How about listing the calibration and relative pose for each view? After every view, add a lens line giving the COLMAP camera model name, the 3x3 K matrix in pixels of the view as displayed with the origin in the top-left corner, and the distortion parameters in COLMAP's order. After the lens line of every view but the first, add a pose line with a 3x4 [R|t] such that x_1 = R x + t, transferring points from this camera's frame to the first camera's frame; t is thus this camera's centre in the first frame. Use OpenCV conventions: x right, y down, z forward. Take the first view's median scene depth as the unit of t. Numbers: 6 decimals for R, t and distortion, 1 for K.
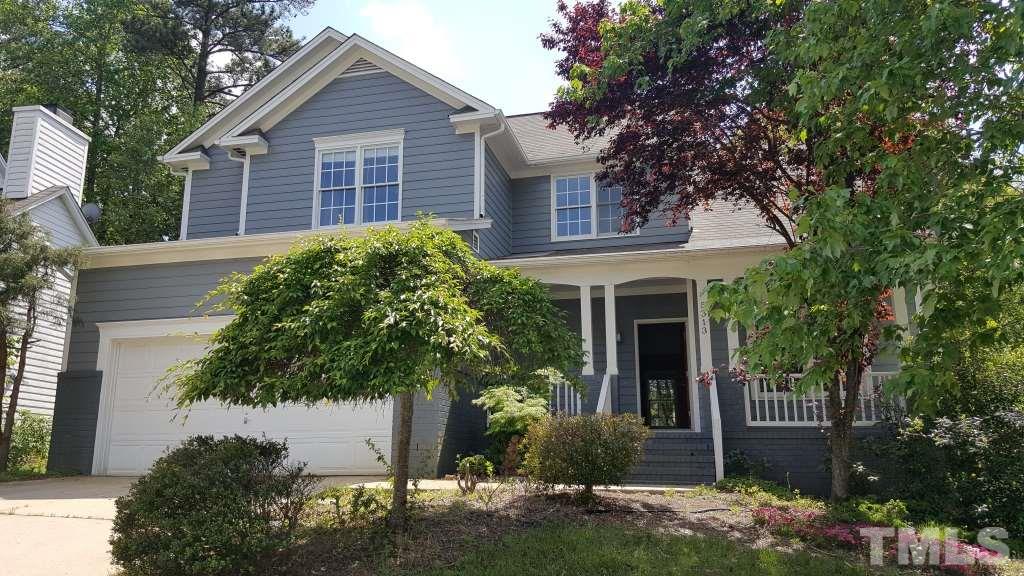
lens RADIAL K [[790.6, 0, 507.0], [0, 790.6, 283.4], [0, 0, 1]] dist [-0.006848, -0.009380]
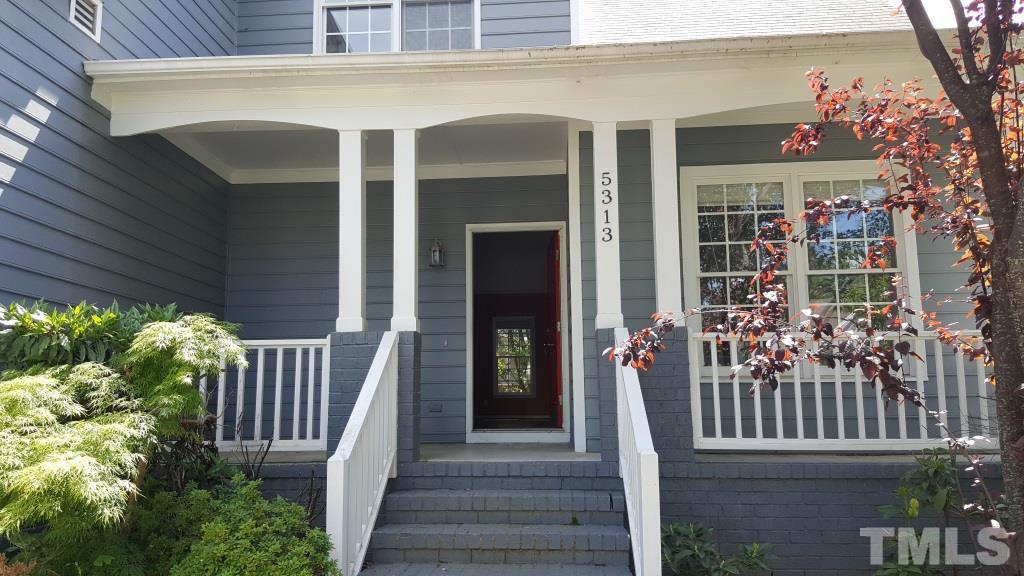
lens RADIAL K [[790.6, 0, 507.0], [0, 790.6, 283.4], [0, 0, 1]] dist [-0.006848, -0.009380]
pose [[0.983505, 0.018333, 0.179947, 0.109369], [-0.032564, 0.996541, 0.076455, 0.052474], [-0.177923, -0.081053, 0.980701, 0.551943]]
